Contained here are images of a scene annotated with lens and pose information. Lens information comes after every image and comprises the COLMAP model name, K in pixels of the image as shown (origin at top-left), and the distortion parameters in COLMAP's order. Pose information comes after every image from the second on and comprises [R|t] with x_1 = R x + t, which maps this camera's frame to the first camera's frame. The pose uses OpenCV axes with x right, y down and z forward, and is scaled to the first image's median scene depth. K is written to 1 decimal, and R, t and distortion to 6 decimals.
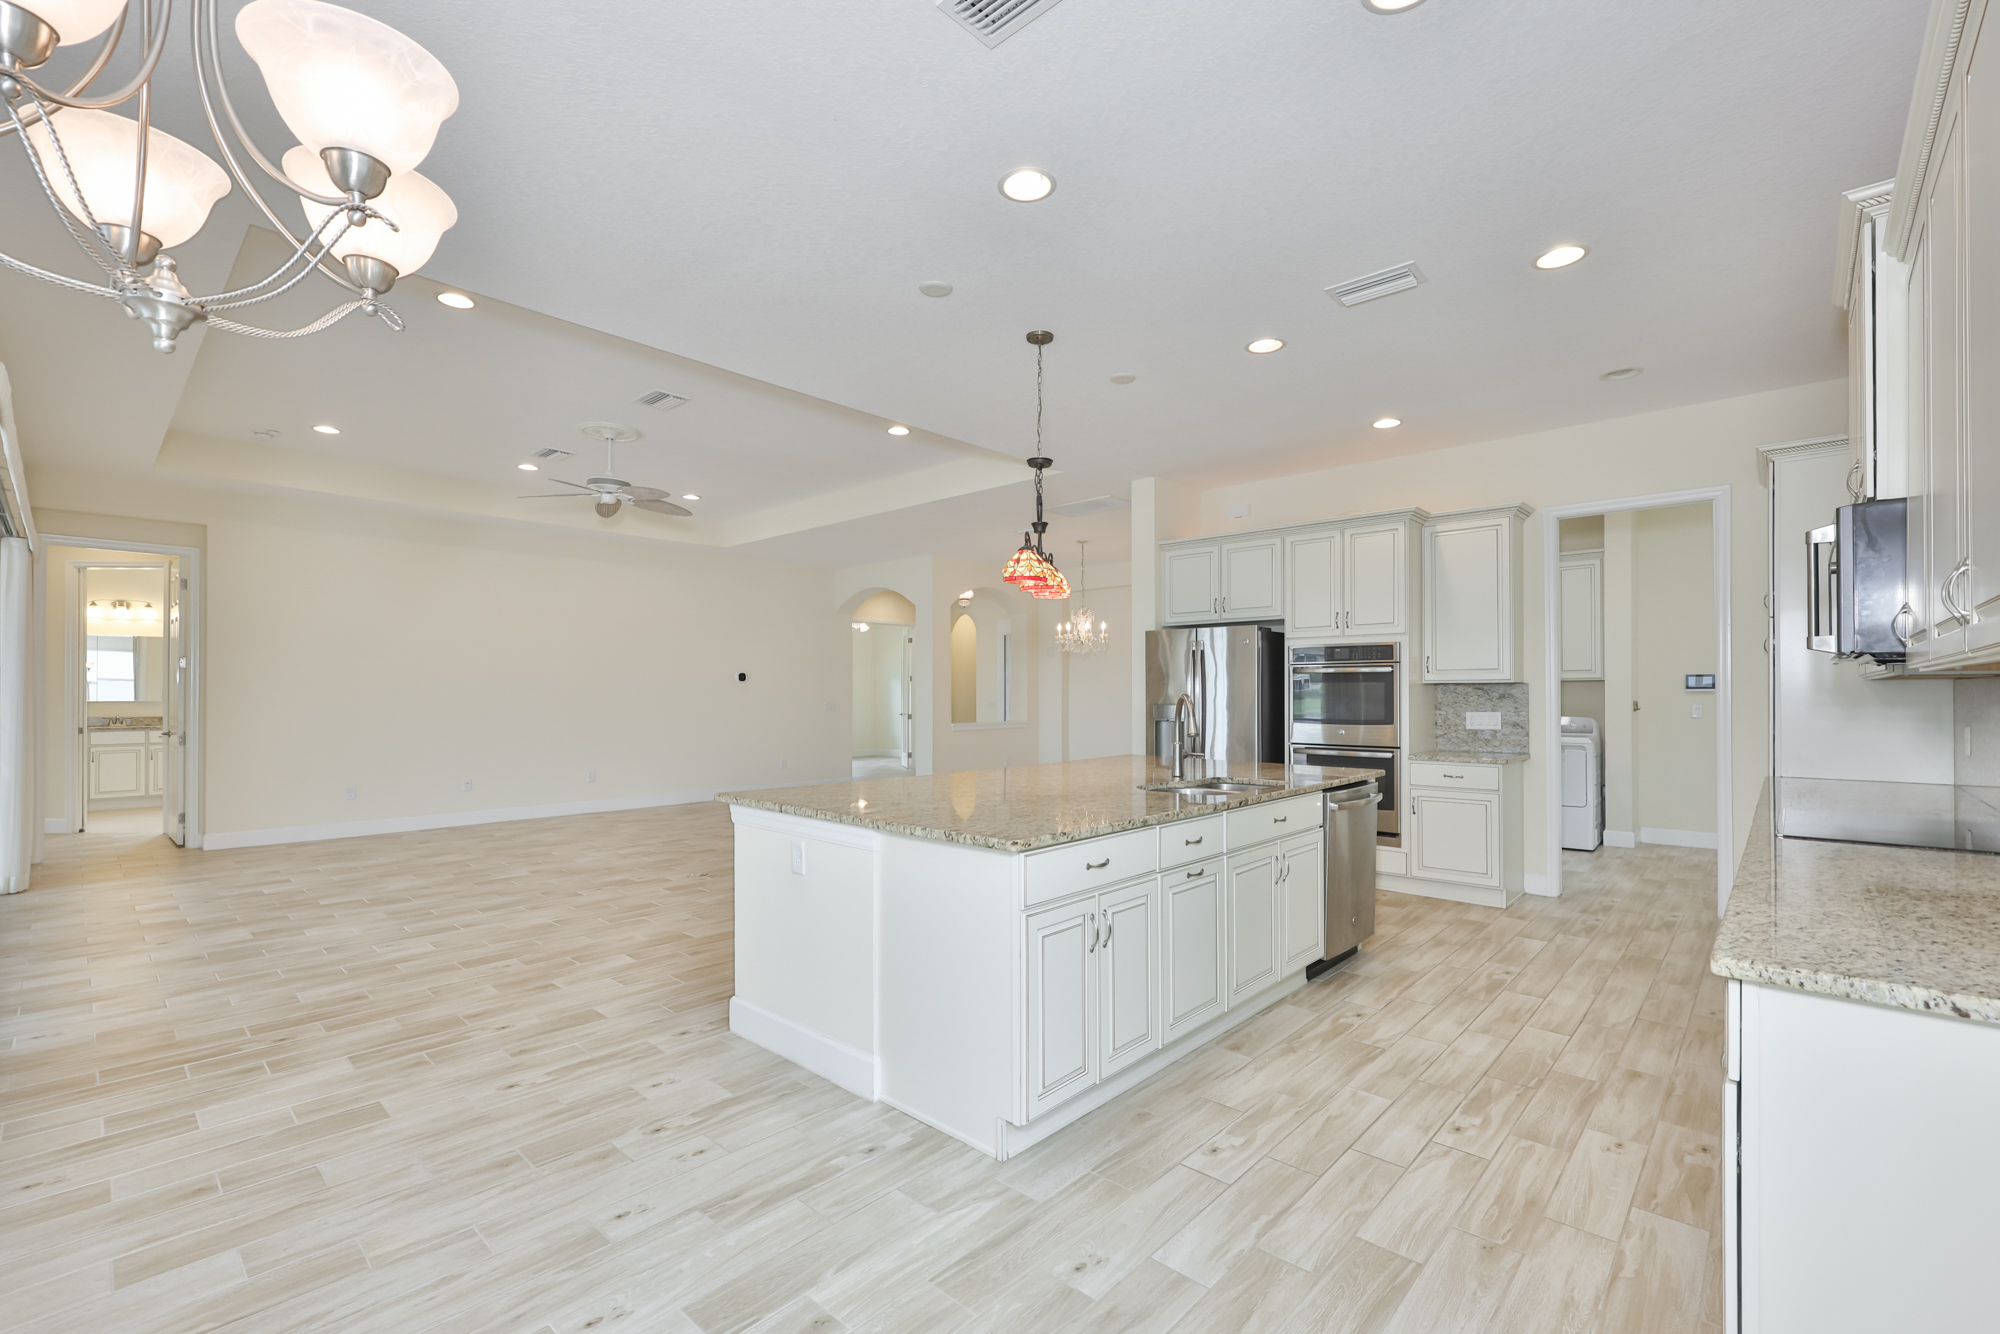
lens RADIAL K [[868.0, 0, 992.1], [0, 868.0, 681.5], [0, 0, 1]] dist [0.000889, -0.000586]
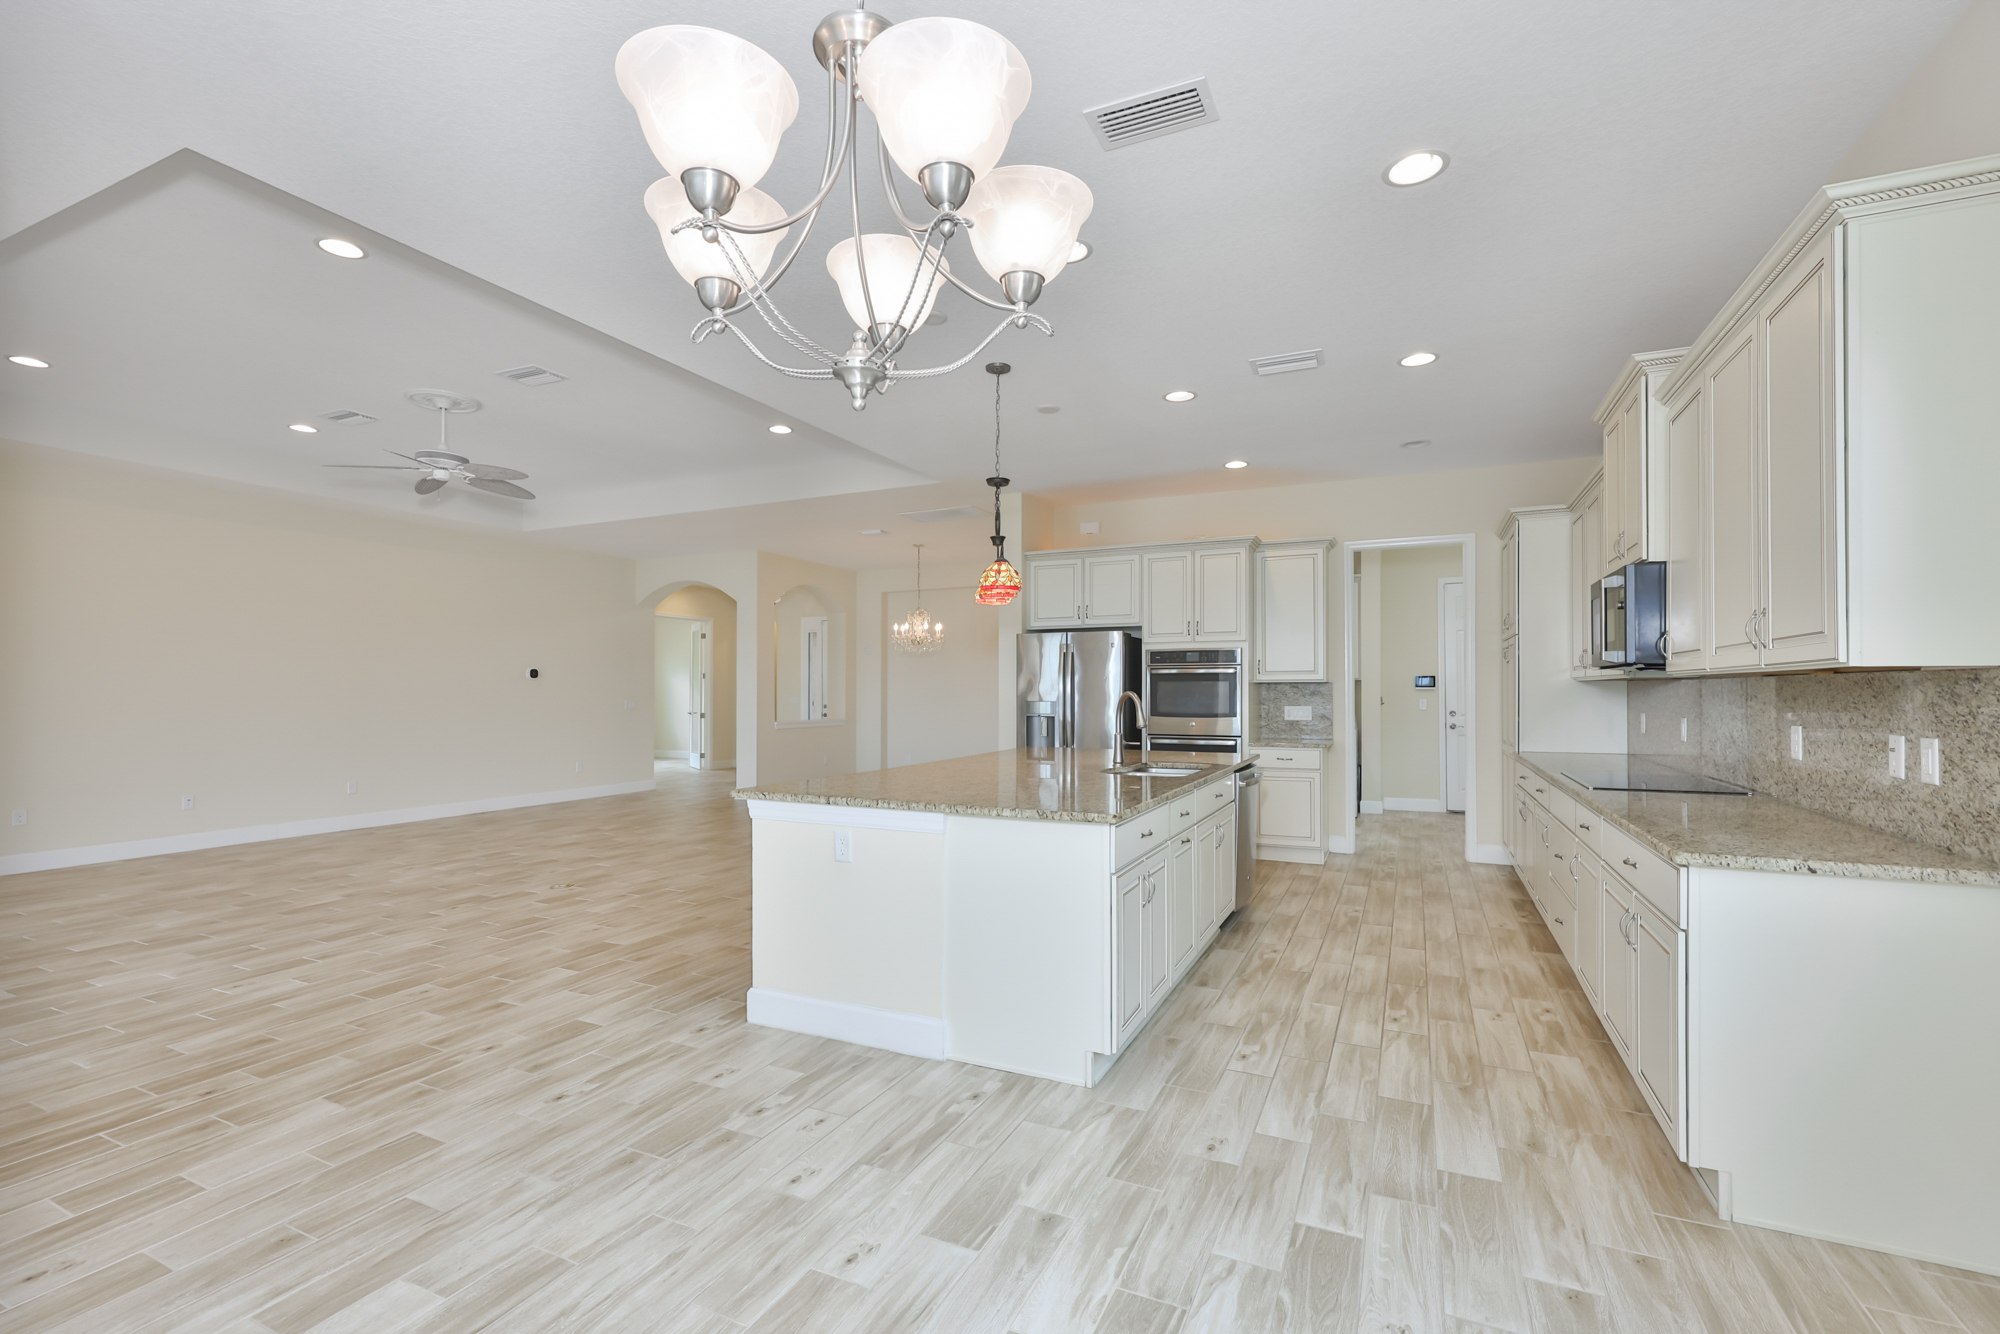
lens RADIAL K [[868.0, 0, 1001.7], [0, 868.0, 677.0], [0, 0, 1]] dist [0.000889, -0.000586]
pose [[0.953420, 0.003891, 0.301619, -0.312061], [-0.003041, 0.999990, -0.003288, -0.000716], [-0.301629, 0.002218, 0.953423, -0.059351]]
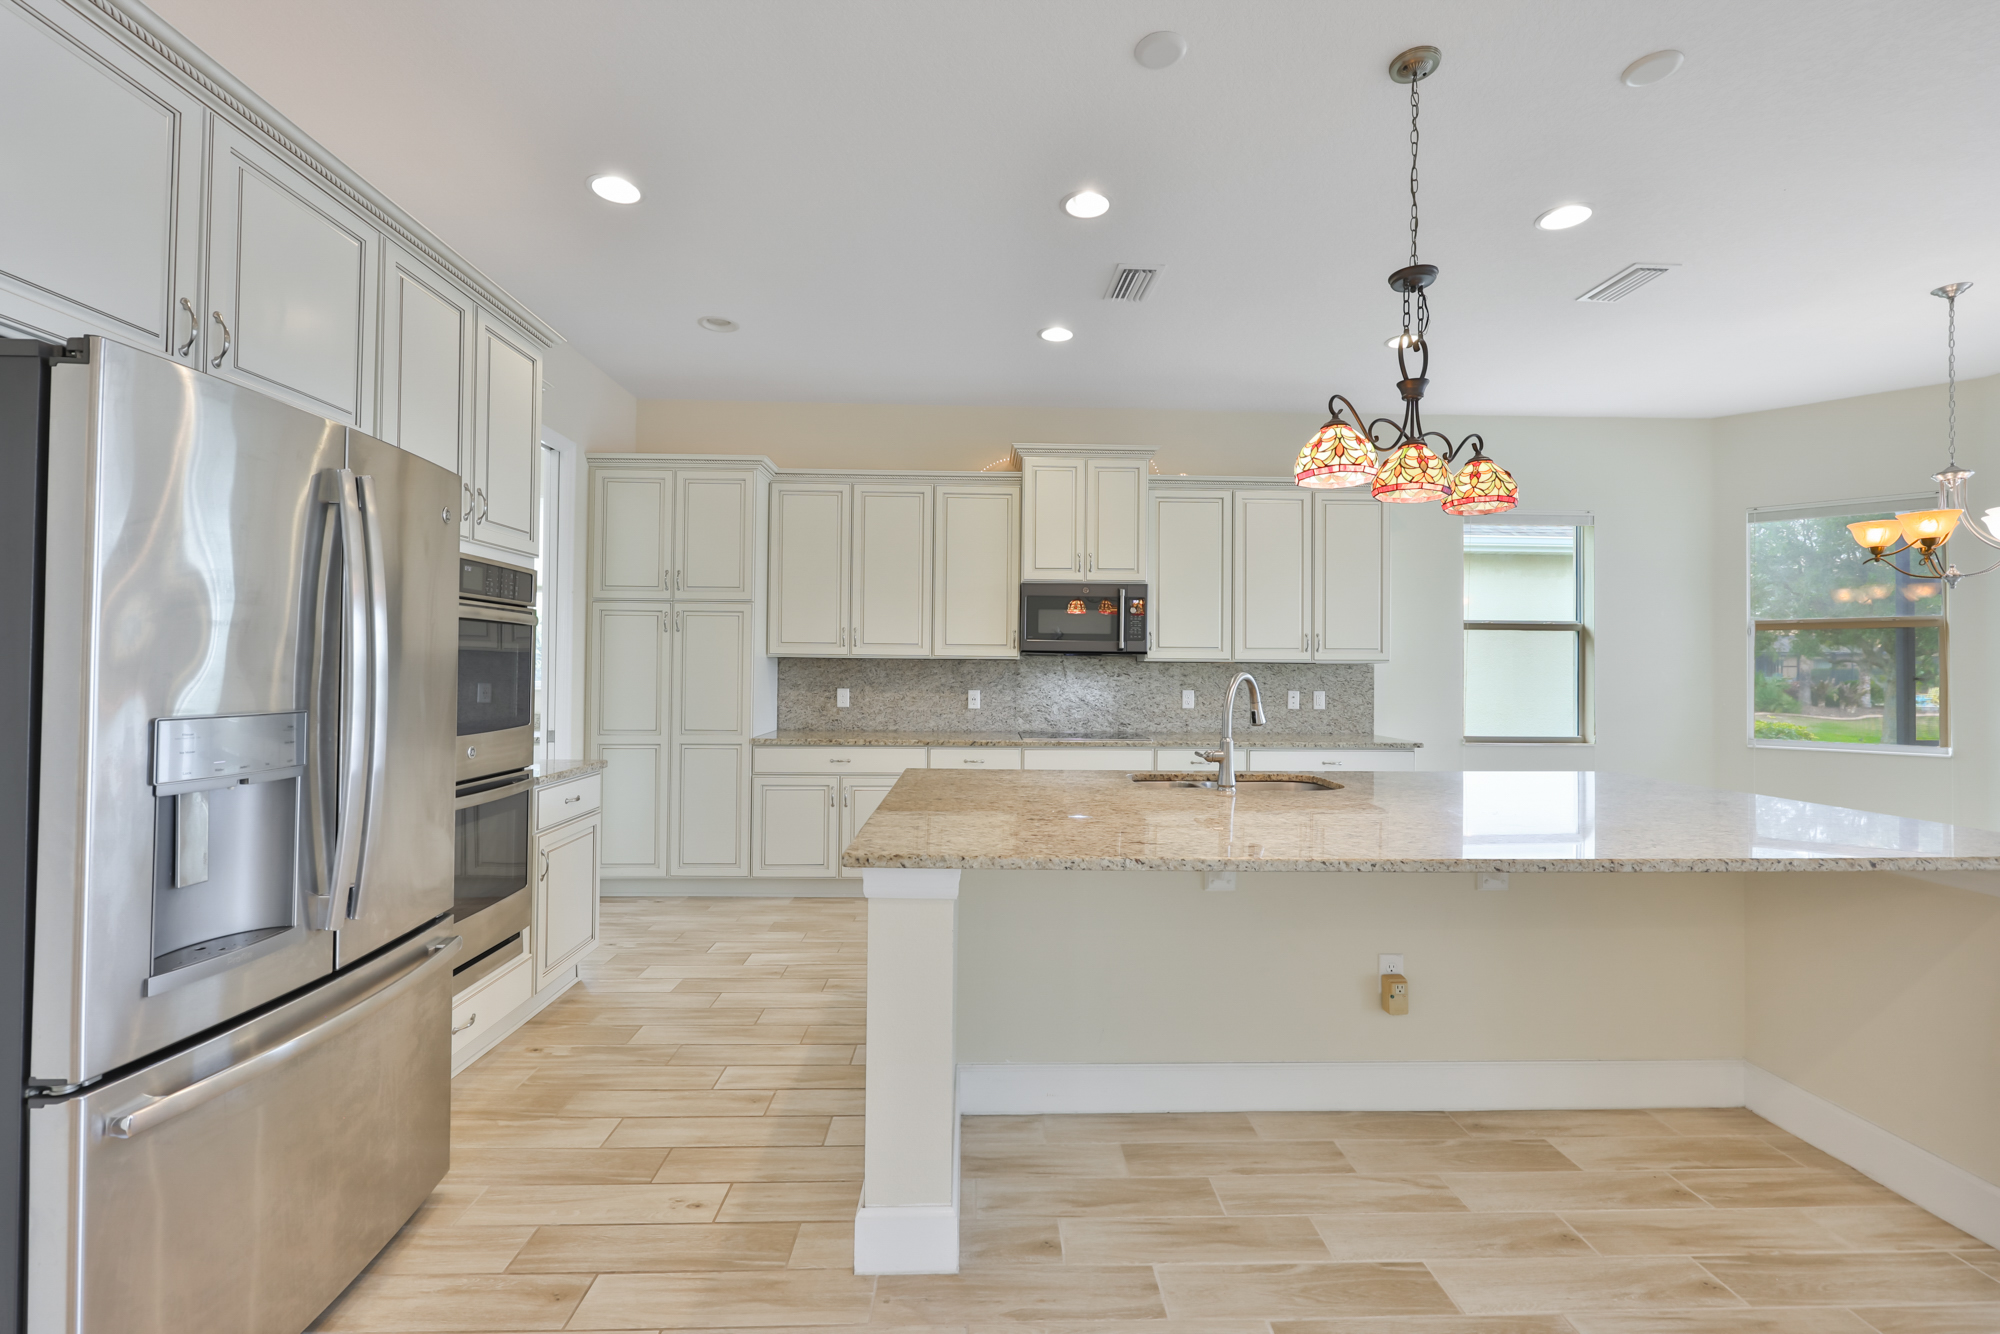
lens RADIAL K [[868.0, 0, 991.2], [0, 868.0, 657.8], [0, 0, 1]] dist [0.000889, -0.000586]
pose [[-0.706730, 0.003727, 0.707474, -0.184511], [-0.019030, 0.999524, -0.024275, 0.028578], [-0.707228, -0.030619, -0.706322, 1.879819]]
